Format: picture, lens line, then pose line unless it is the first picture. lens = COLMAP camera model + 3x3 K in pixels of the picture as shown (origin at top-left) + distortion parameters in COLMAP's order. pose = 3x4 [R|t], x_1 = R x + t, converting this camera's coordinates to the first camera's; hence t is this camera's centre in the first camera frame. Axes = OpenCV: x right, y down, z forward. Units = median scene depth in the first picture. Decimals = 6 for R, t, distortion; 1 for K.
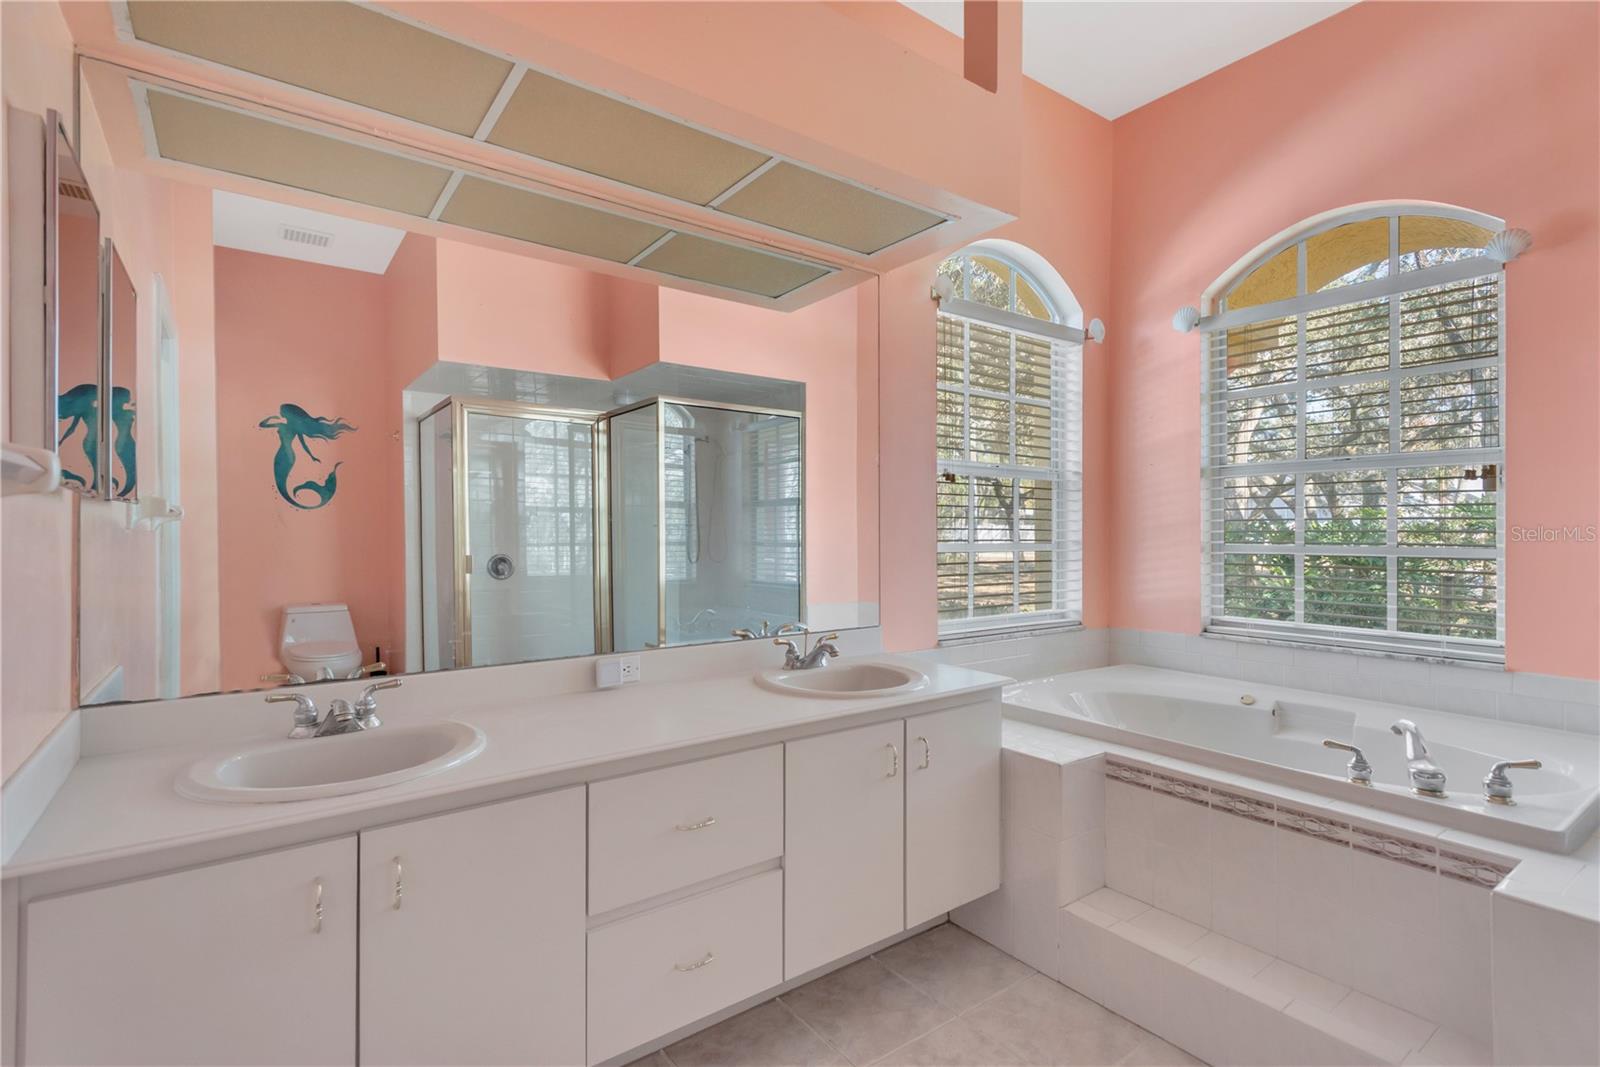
lens RADIAL K [[749.7, 0, 802.4], [0, 749.7, 526.2], [0, 0, 1]] dist [0.017911, -0.001461]
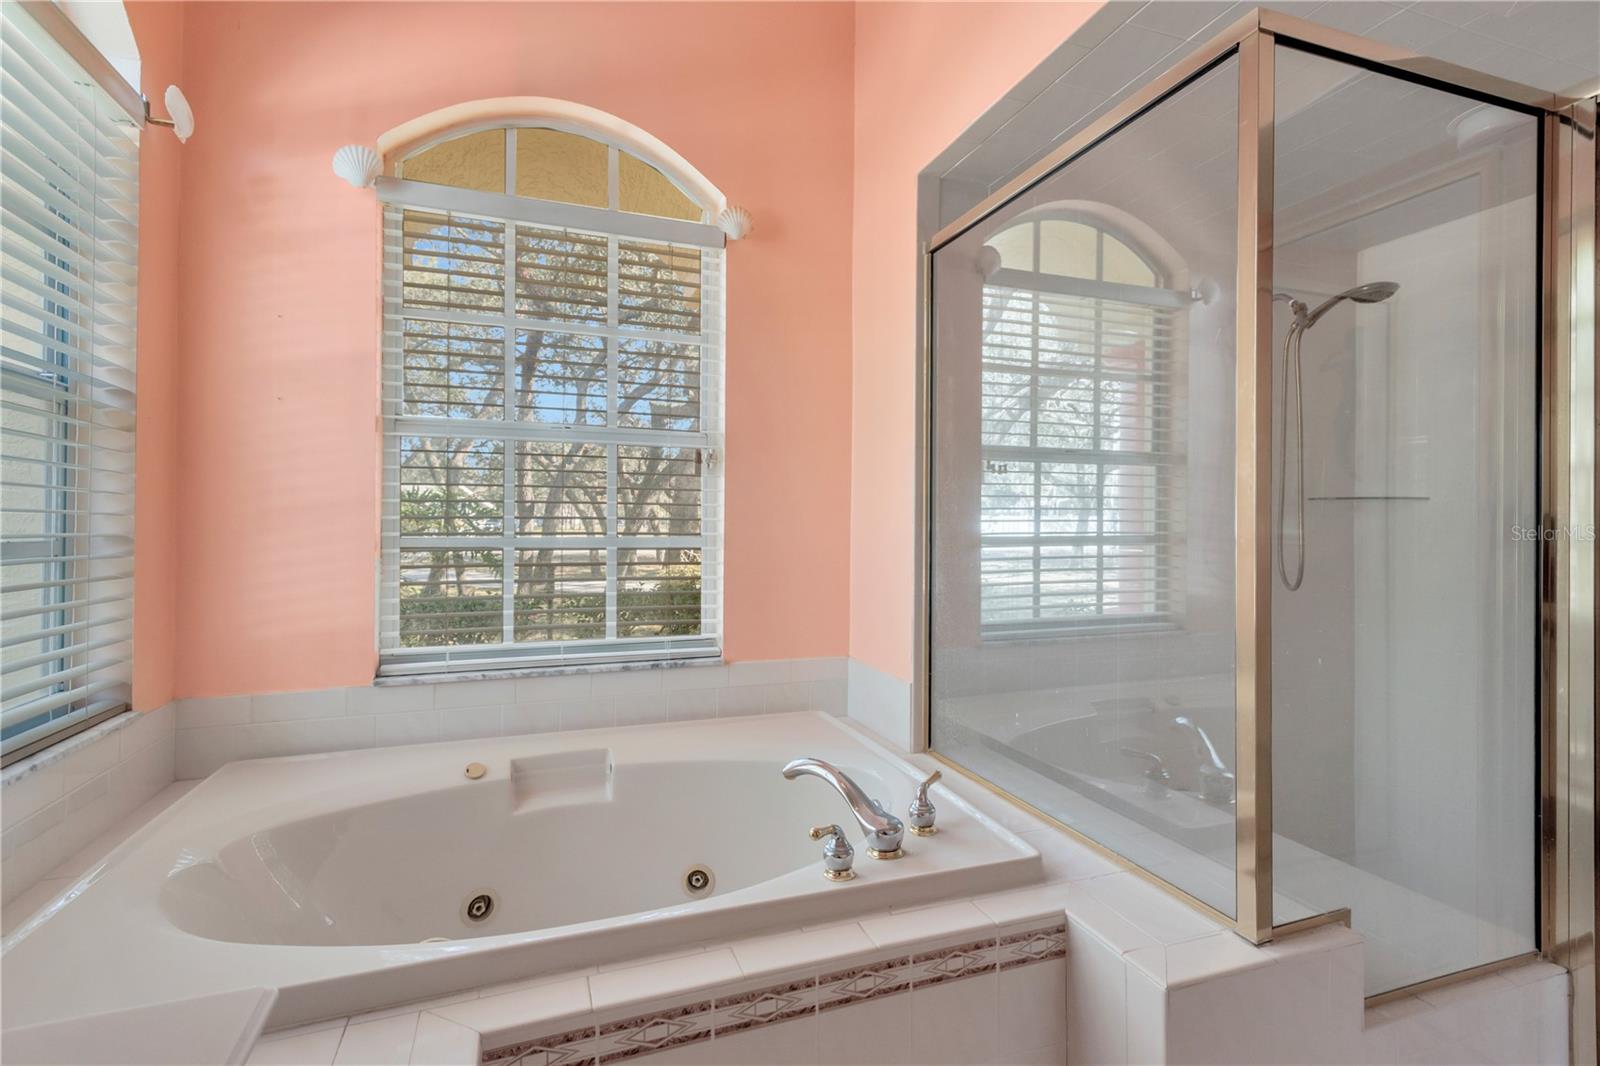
lens RADIAL K [[749.7, 0, 802.6], [0, 749.7, 517.1], [0, 0, 1]] dist [0.017911, -0.001461]
pose [[0.280691, 0.006222, 0.959778, 0.028561], [-0.011210, 0.999932, -0.003204, 0.004775], [-0.959733, -0.009860, 0.280742, 0.486161]]
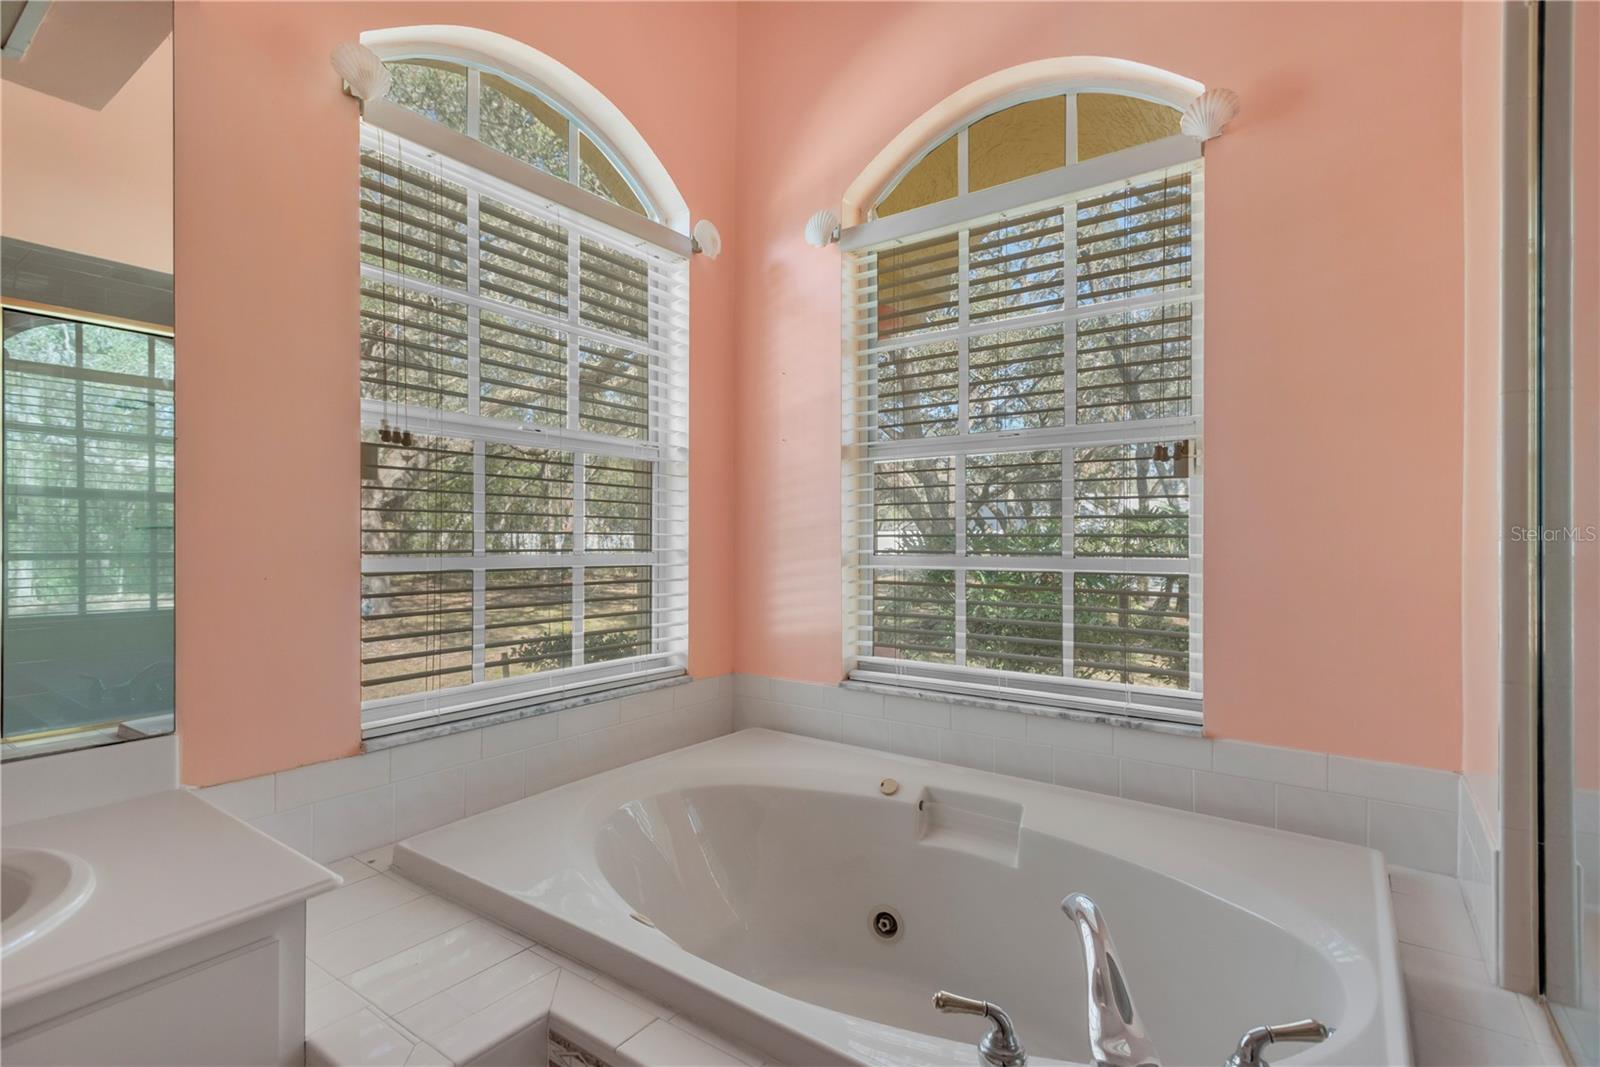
lens RADIAL K [[749.7, 0, 800.1], [0, 749.7, 536.7], [0, 0, 1]] dist [0.017911, -0.001461]
pose [[0.951282, -0.000534, 0.308320, 0.278718], [-0.000904, 0.999989, 0.004524, 0.004433], [-0.308320, -0.004582, 0.951272, 0.352560]]
